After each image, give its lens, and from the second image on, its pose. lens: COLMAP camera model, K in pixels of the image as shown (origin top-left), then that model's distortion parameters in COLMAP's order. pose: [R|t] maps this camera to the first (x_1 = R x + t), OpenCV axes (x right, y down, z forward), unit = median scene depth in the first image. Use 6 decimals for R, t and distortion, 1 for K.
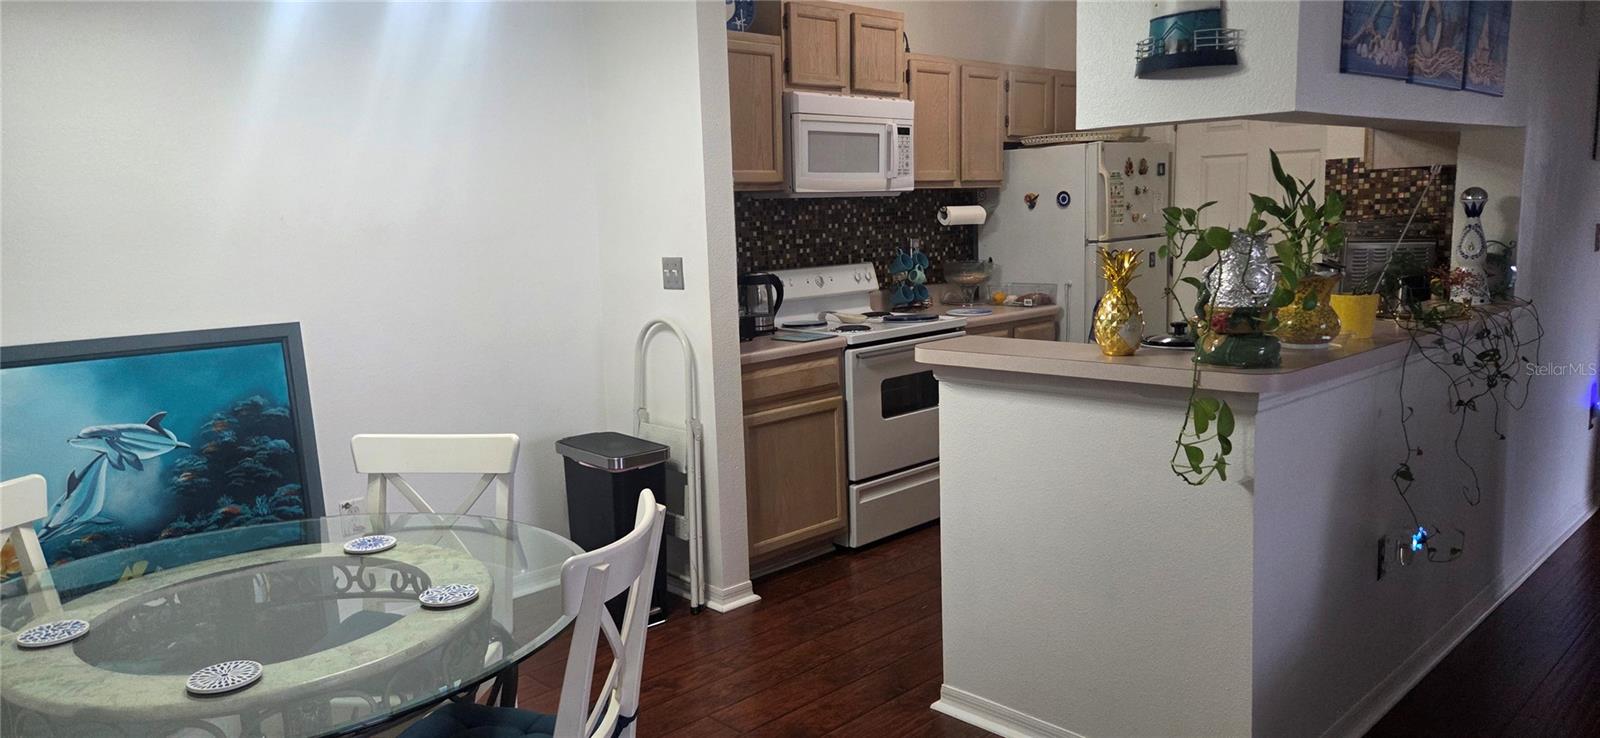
lens RADIAL K [[1082.8, 0, 795.9], [0, 1082.8, 370.9], [0, 0, 1]] dist [0.079037, -0.068404]
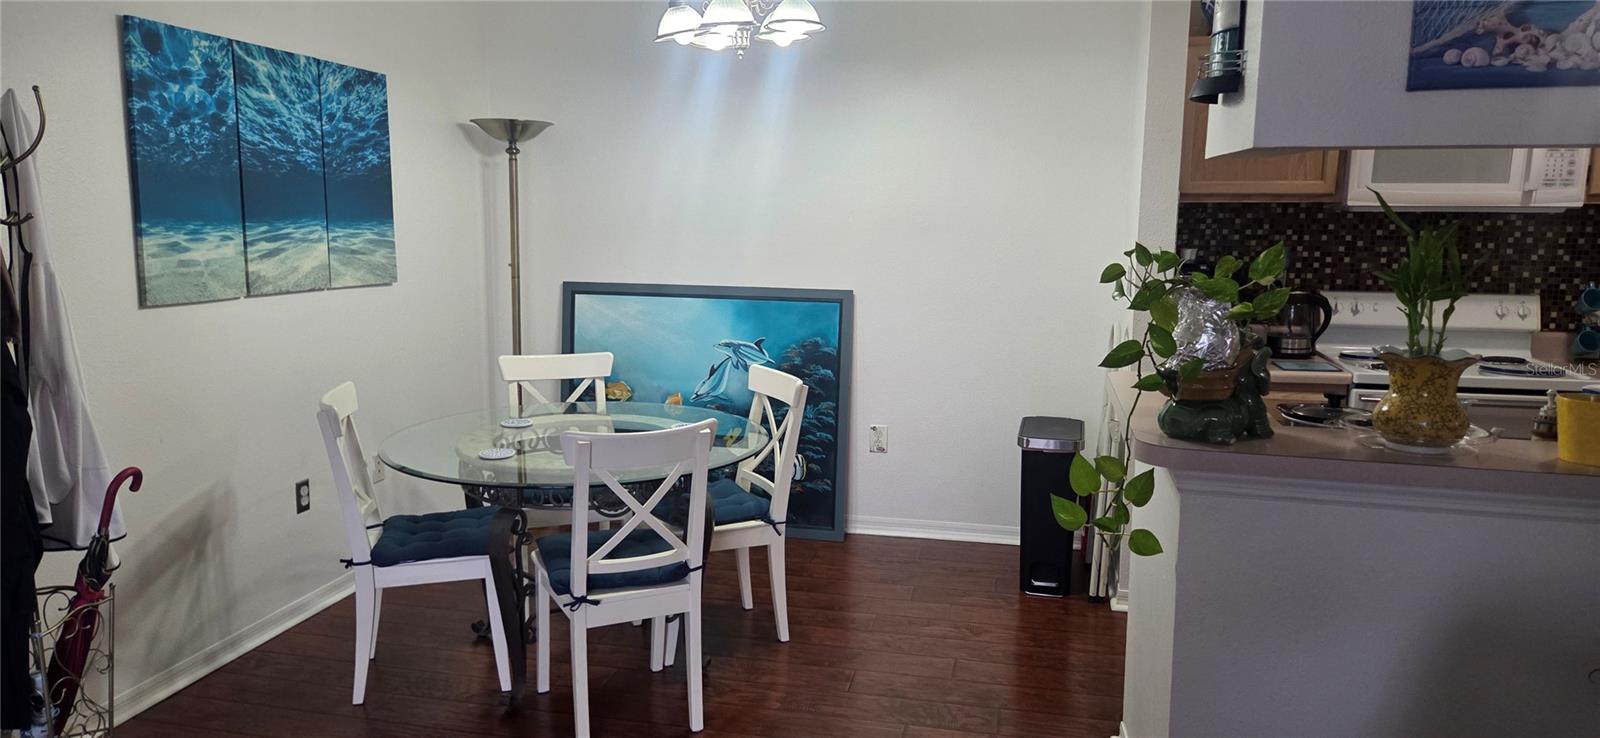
lens RADIAL K [[1082.8, 0, 795.9], [0, 1082.8, 370.9], [0, 0, 1]] dist [0.079037, -0.068404]
pose [[0.545274, 0.161878, -0.822479, 0.554569], [-0.148288, 0.984330, 0.095423, -0.053649], [0.825037, 0.069933, 0.560734, 0.139965]]
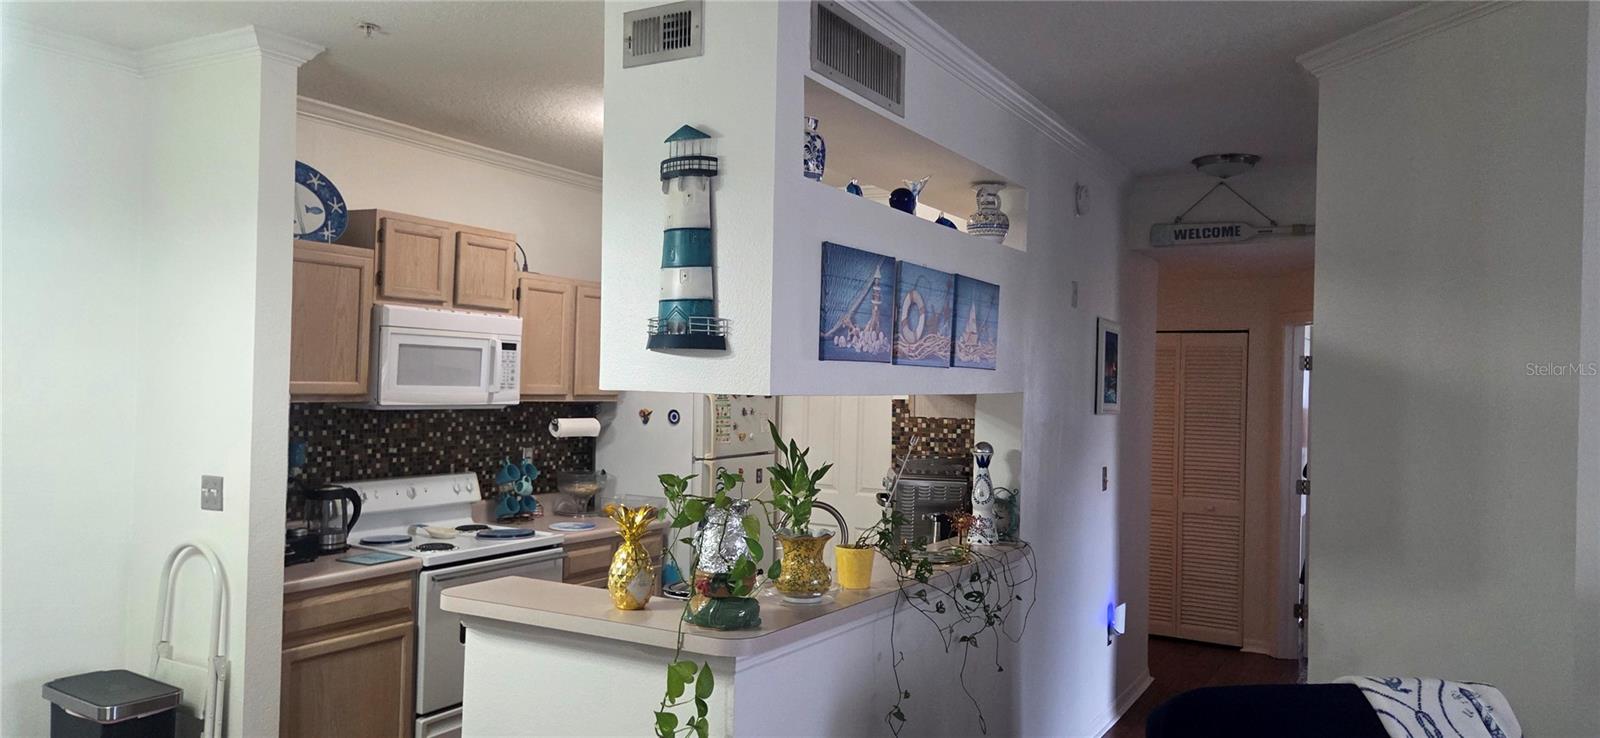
lens RADIAL K [[1082.8, 0, 795.9], [0, 1082.8, 370.9], [0, 0, 1]] dist [0.079037, -0.068404]
pose [[0.962983, 0.058163, 0.263213, 0.105450], [-0.016082, 0.987102, -0.159285, -0.048232], [-0.269083, 0.149155, 0.951497, -0.035632]]
